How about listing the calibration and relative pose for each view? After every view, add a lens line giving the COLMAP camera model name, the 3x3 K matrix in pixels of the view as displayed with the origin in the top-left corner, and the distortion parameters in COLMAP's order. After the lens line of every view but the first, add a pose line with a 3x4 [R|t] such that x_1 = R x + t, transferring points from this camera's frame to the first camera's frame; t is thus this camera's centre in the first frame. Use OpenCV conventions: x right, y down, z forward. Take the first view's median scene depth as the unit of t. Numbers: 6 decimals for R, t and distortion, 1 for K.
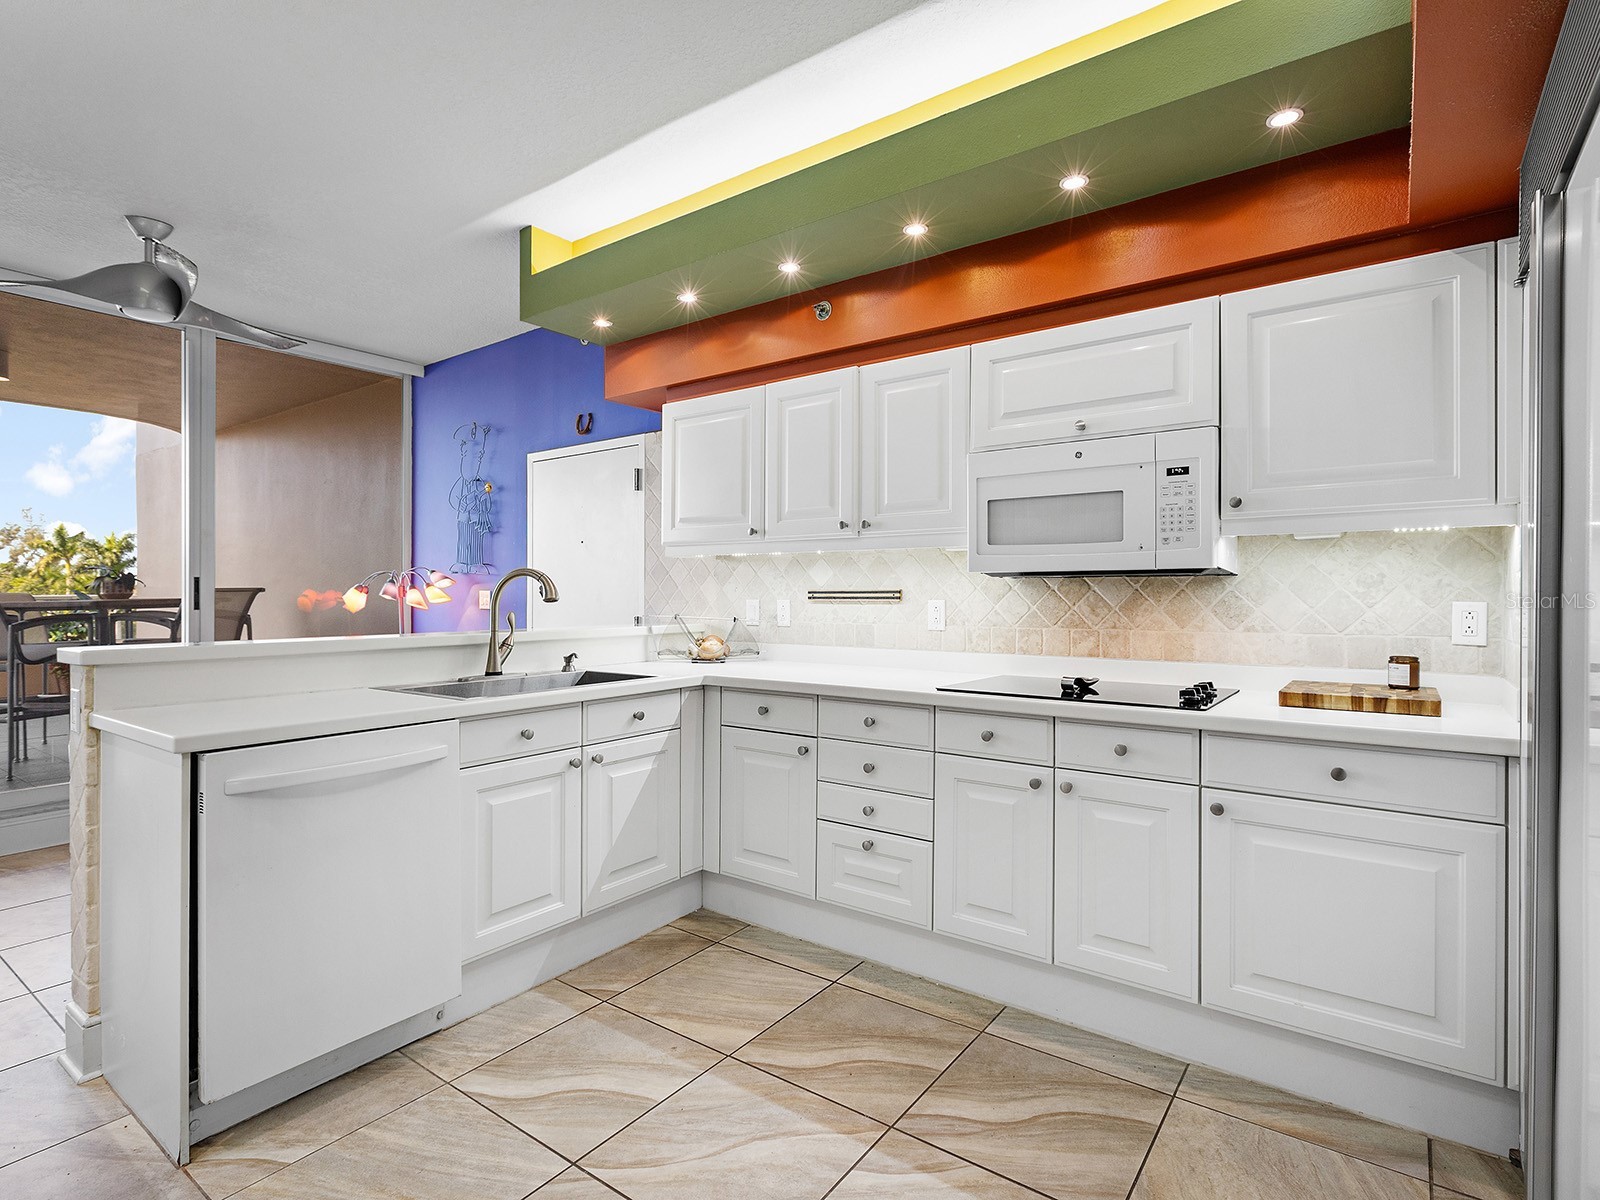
lens RADIAL K [[799.6, 0, 815.1], [0, 799.6, 593.4], [0, 0, 1]] dist [-0.001694, 0.000033]
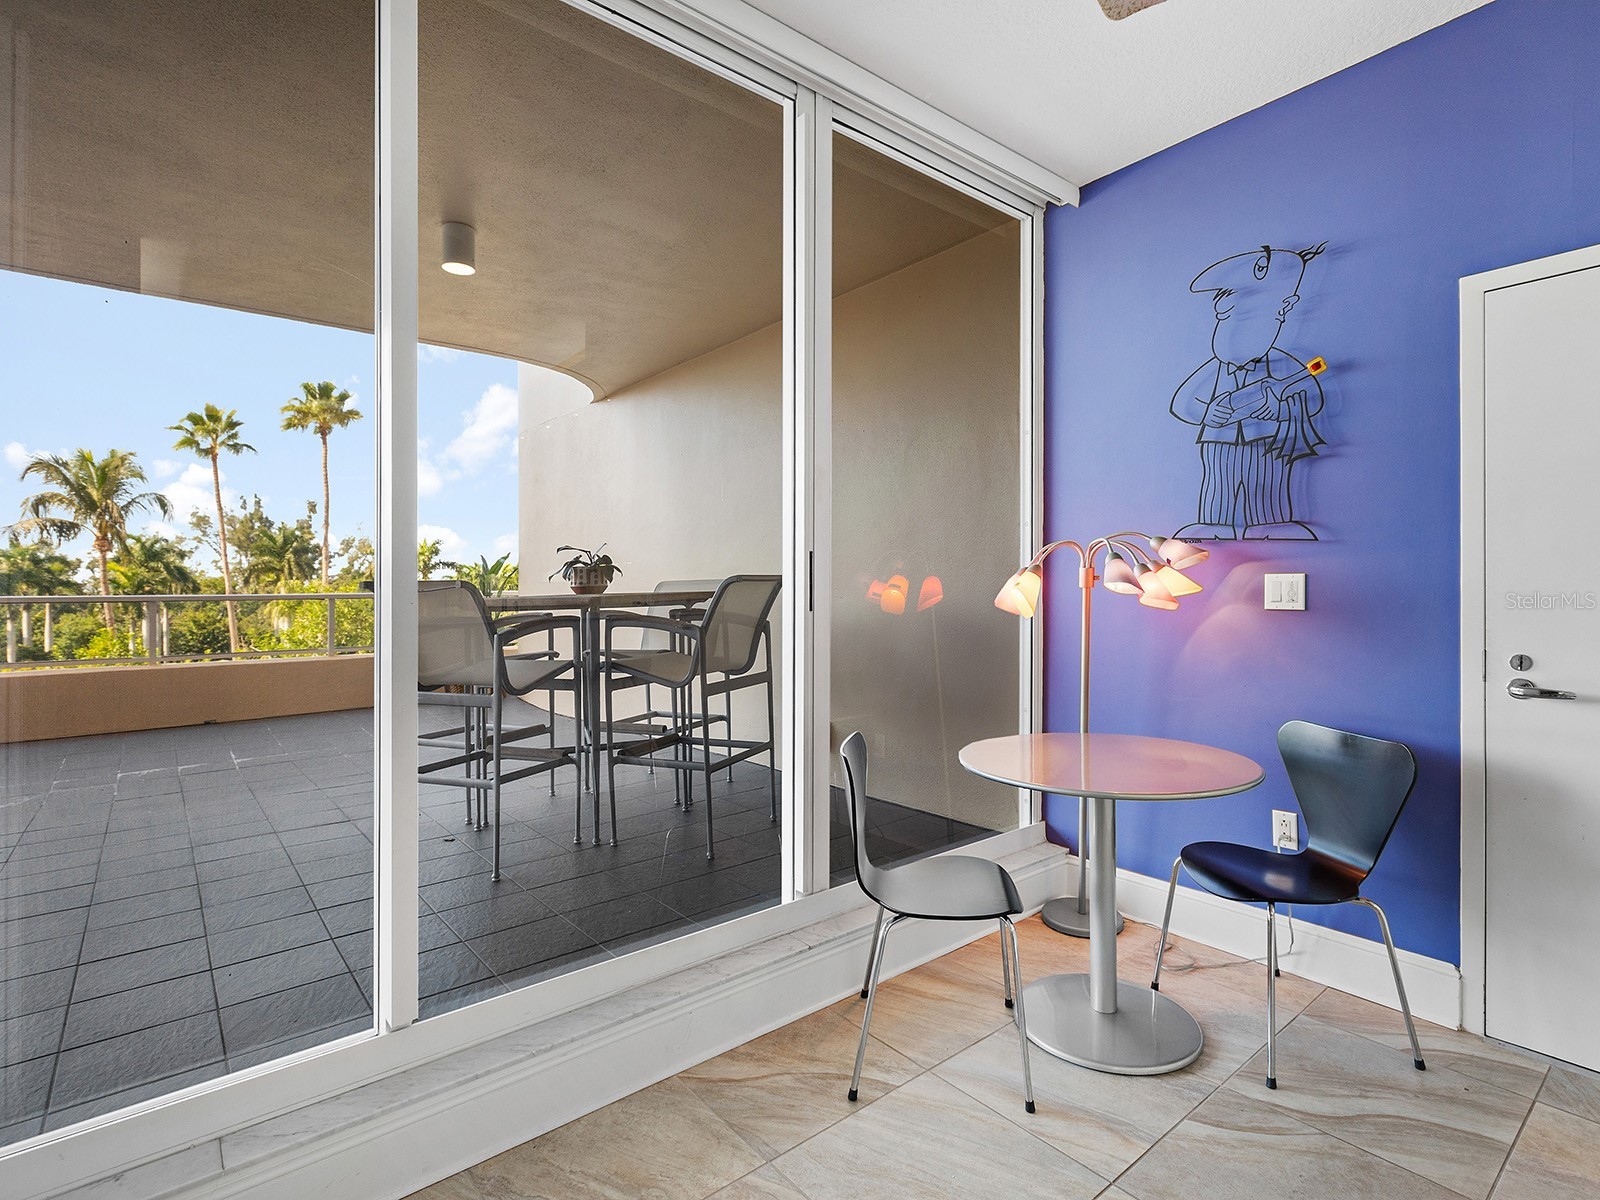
lens RADIAL K [[799.6, 0, 815.1], [0, 799.6, 593.4], [0, 0, 1]] dist [-0.001694, 0.000033]
pose [[0.966533, -0.002804, -0.256526, -0.555717], [0.003678, 0.999989, 0.002927, 0.006201], [0.256515, -0.003772, 0.966533, 0.415871]]
